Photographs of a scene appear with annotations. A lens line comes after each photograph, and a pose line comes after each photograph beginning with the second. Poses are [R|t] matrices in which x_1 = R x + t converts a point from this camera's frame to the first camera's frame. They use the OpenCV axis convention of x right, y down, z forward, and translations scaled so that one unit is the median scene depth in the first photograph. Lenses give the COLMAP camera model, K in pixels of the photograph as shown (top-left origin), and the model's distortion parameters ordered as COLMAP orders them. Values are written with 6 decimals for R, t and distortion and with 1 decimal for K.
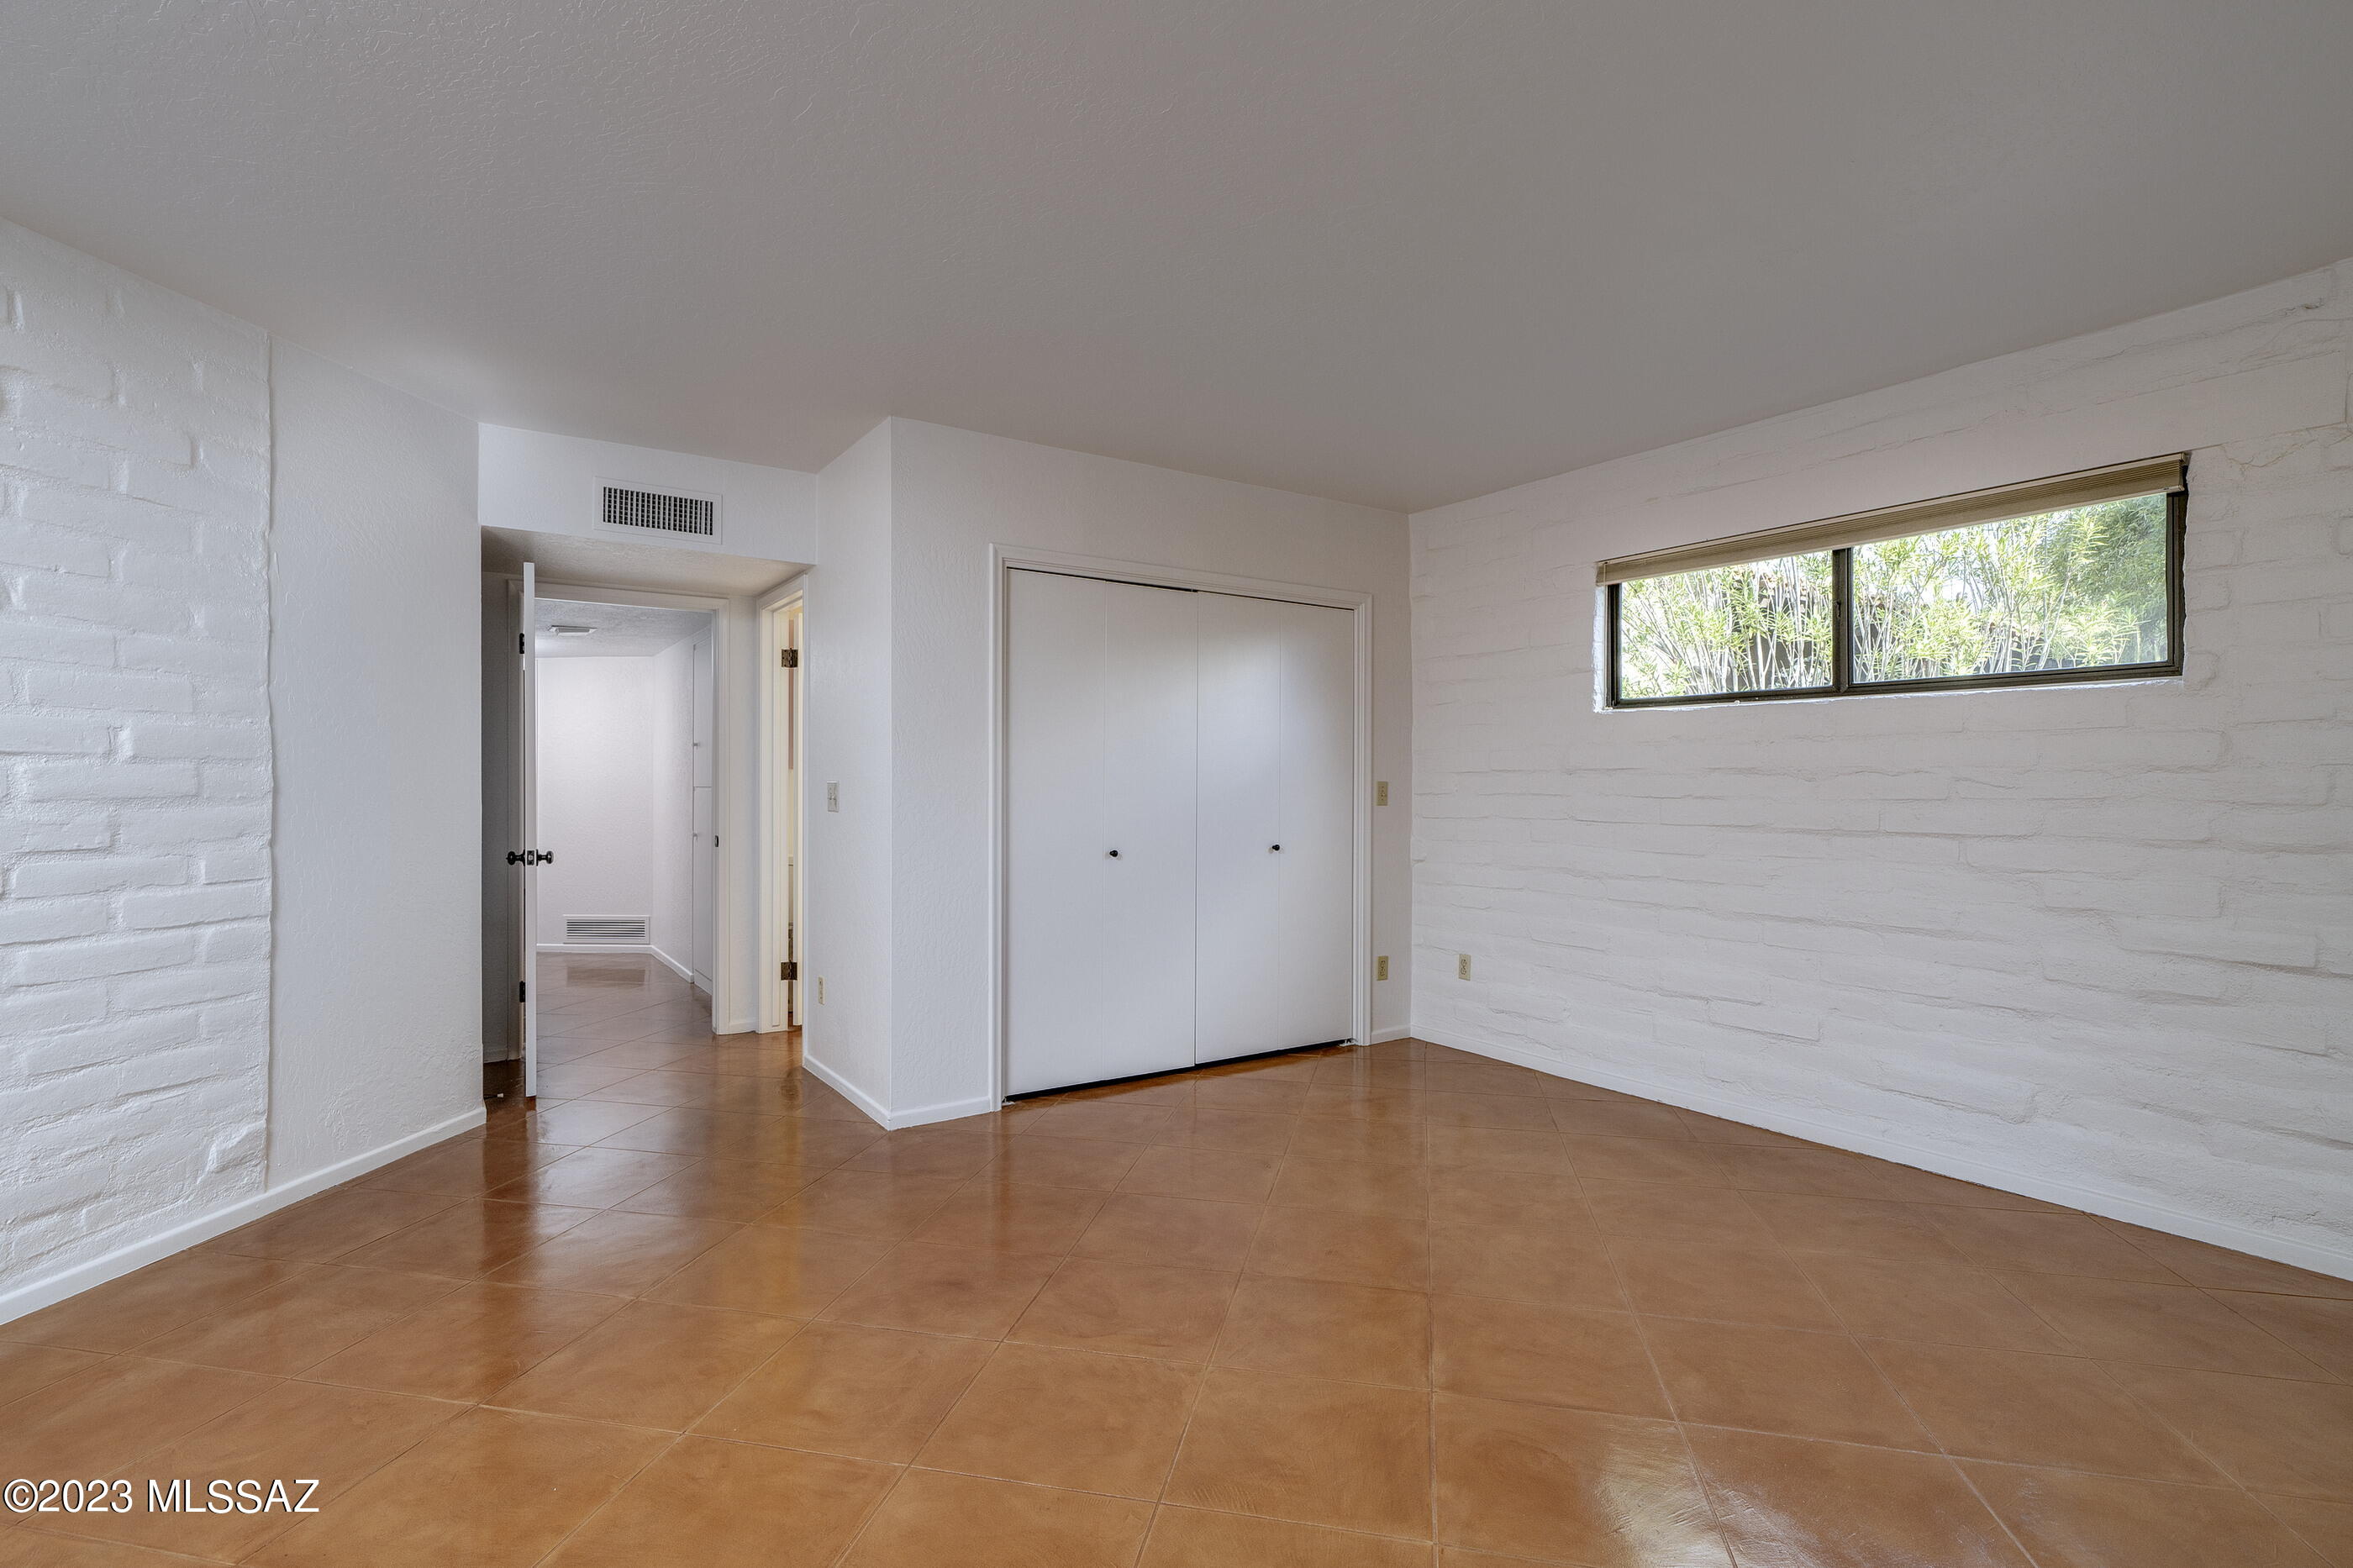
lens RADIAL K [[1061.8, 0, 1176.5], [0, 1061.8, 784.0], [0, 0, 1]] dist [-0.000377, -0.000030]
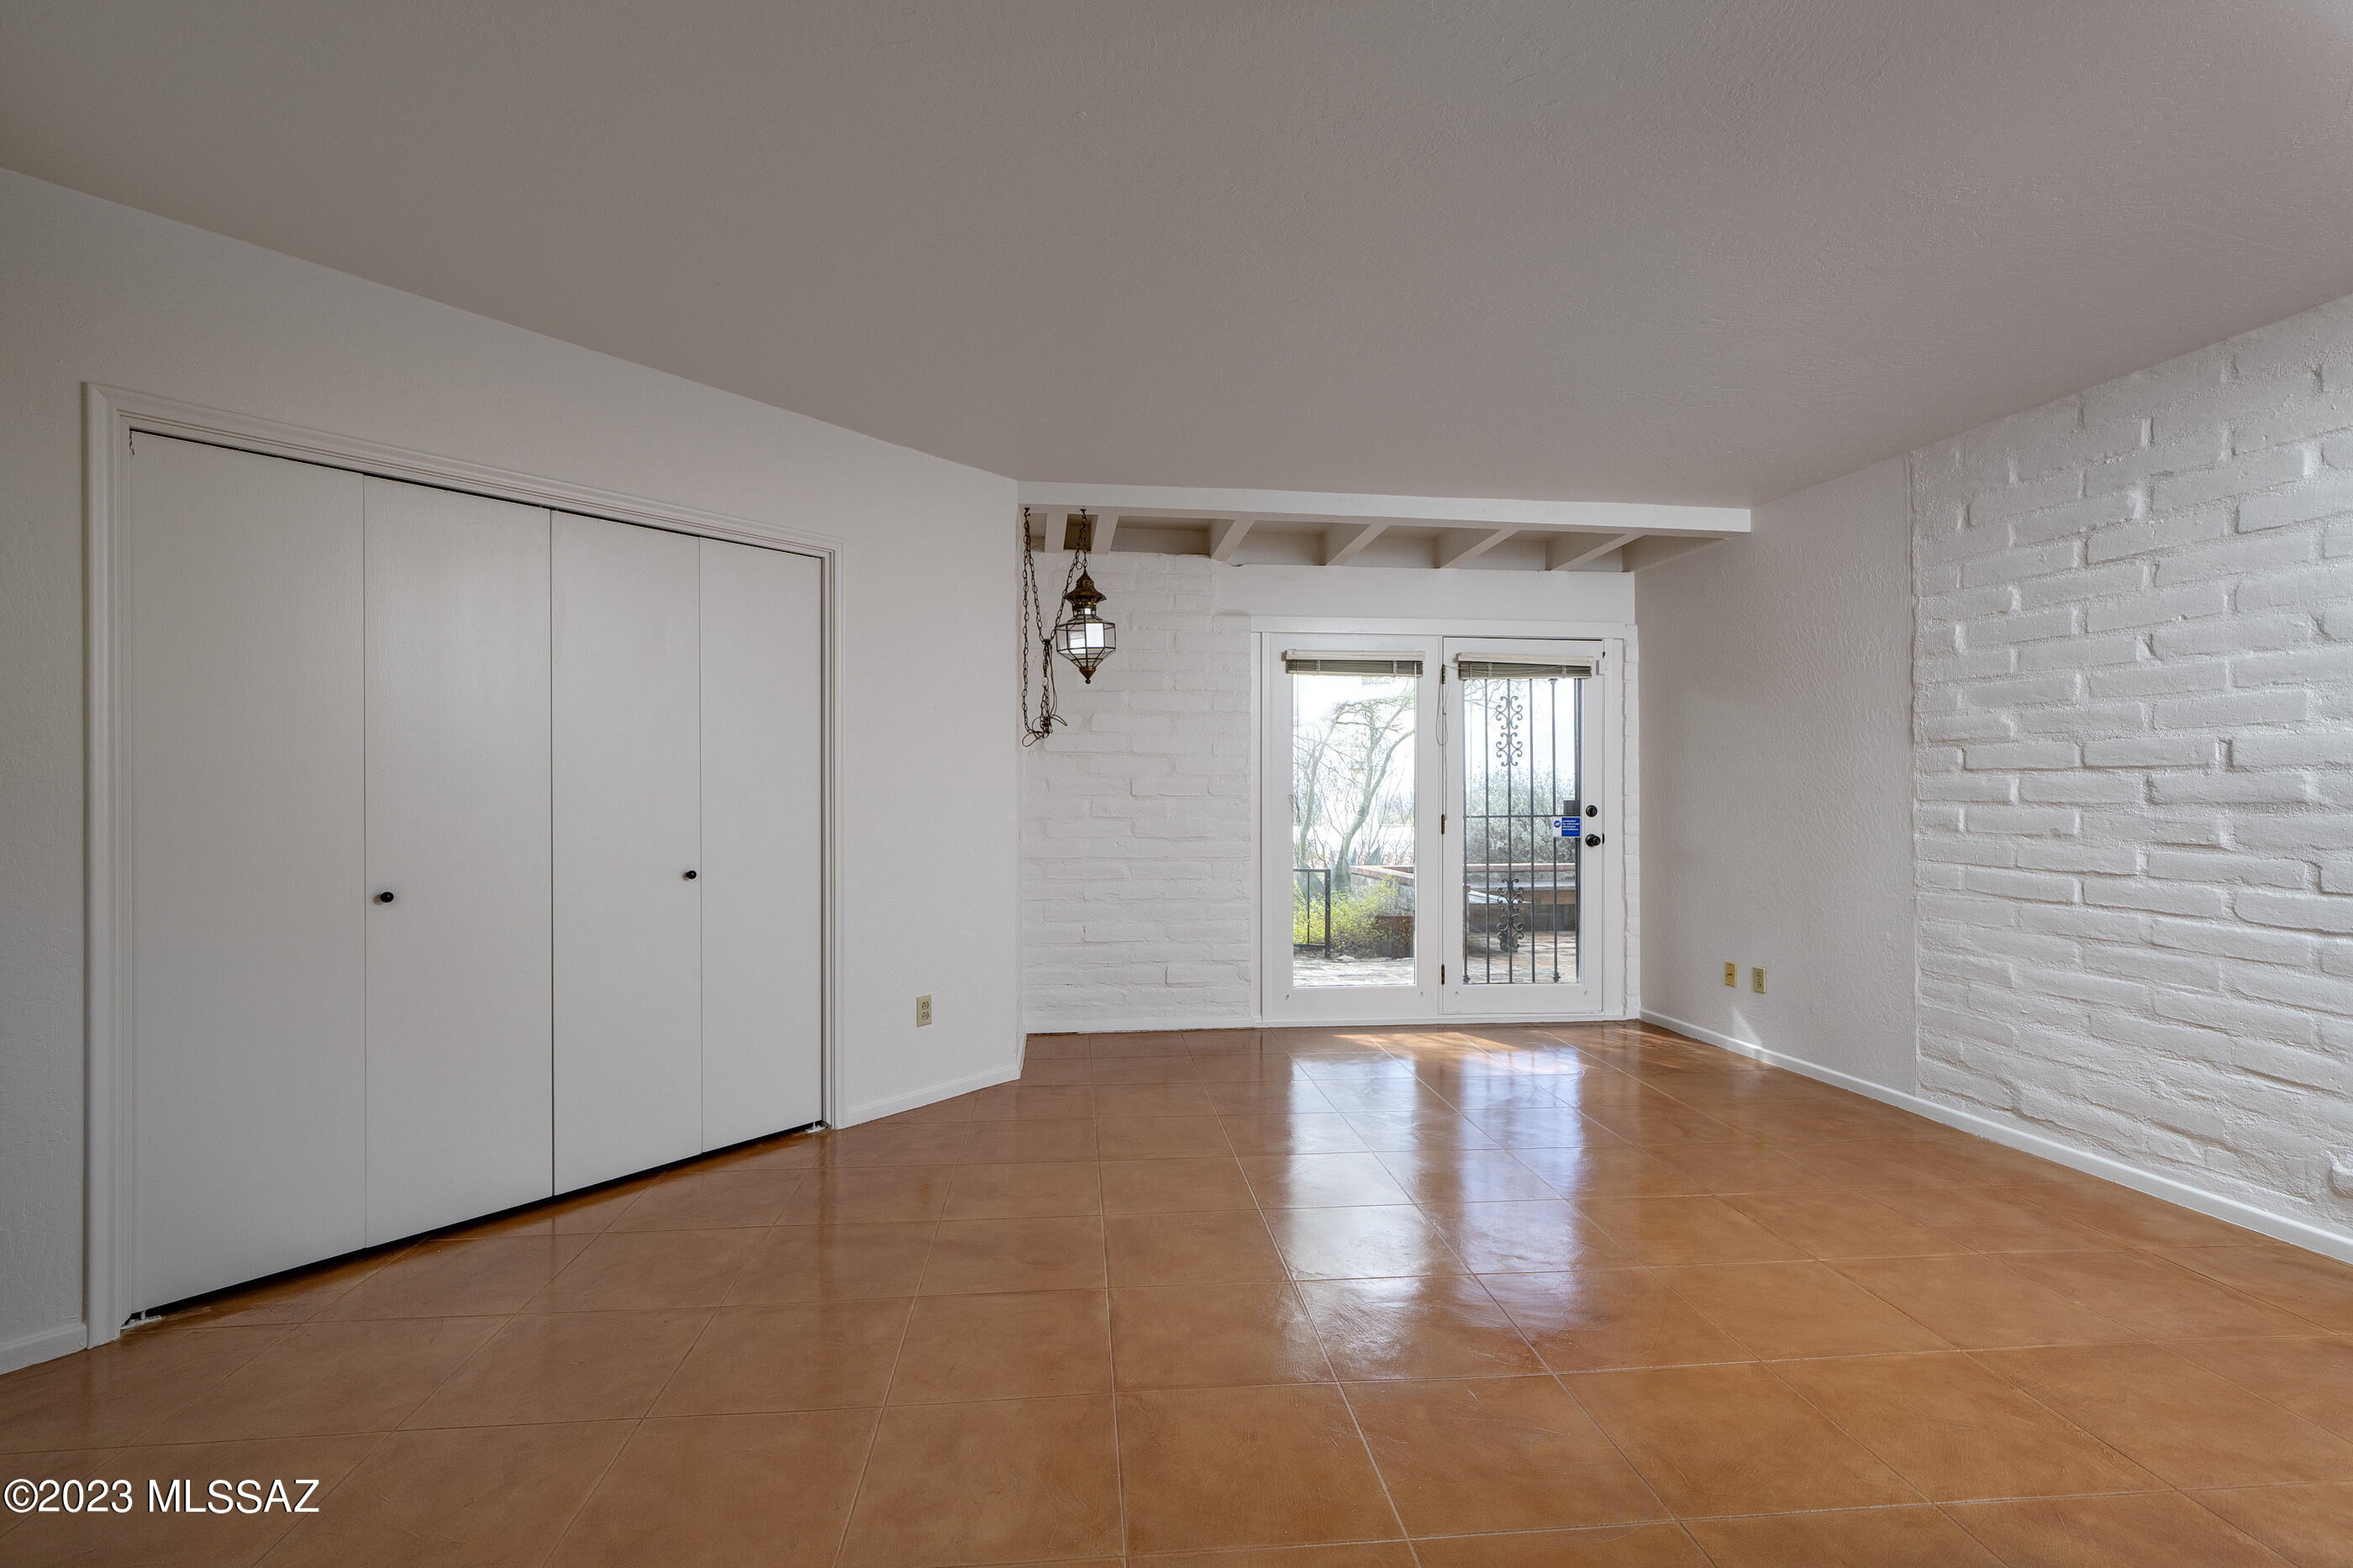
lens RADIAL K [[1061.8, 0, 1176.5], [0, 1061.8, 784.0], [0, 0, 1]] dist [-0.000377, -0.000030]
pose [[-0.946855, -0.005064, -0.321620, 0.486957], [-0.003063, 0.999973, -0.006728, 0.004799], [0.321645, -0.005386, -0.946845, 1.896840]]
